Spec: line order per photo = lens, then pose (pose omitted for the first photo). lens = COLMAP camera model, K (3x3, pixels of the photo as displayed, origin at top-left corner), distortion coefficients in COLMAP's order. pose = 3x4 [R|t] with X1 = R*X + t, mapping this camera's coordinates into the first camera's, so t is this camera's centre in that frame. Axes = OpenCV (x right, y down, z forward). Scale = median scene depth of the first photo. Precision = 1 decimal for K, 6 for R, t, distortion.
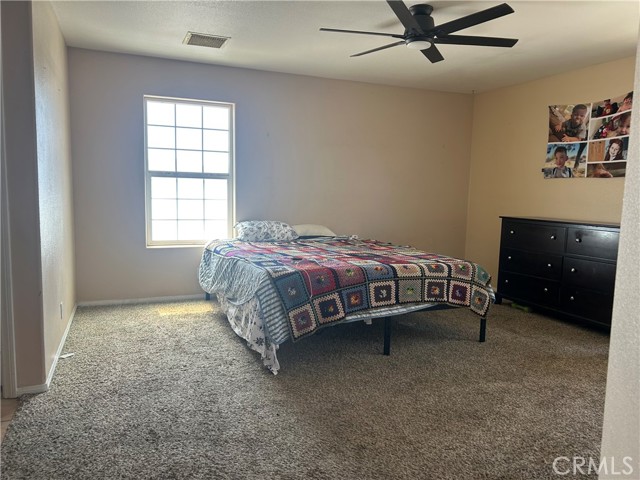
lens RADIAL K [[489.0, 0, 320.0], [0, 489.0, 240.0], [0, 0, 1]] dist [0.034317, -0.006930]
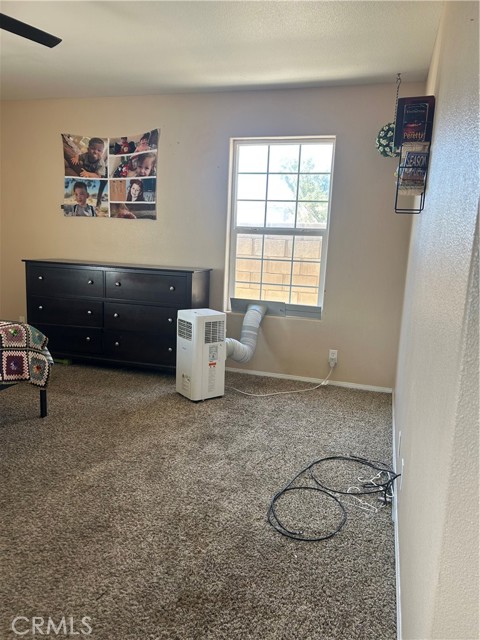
lens RADIAL K [[489.0, 0, 240.0], [0, 489.0, 320.0], [0, 0, 1]] dist [0.034317, -0.006930]
pose [[0.642445, -0.129264, 0.755351, -0.052748], [0.057924, 0.991042, 0.120332, -0.029150], [-0.764140, -0.033553, 0.644178, 0.185483]]
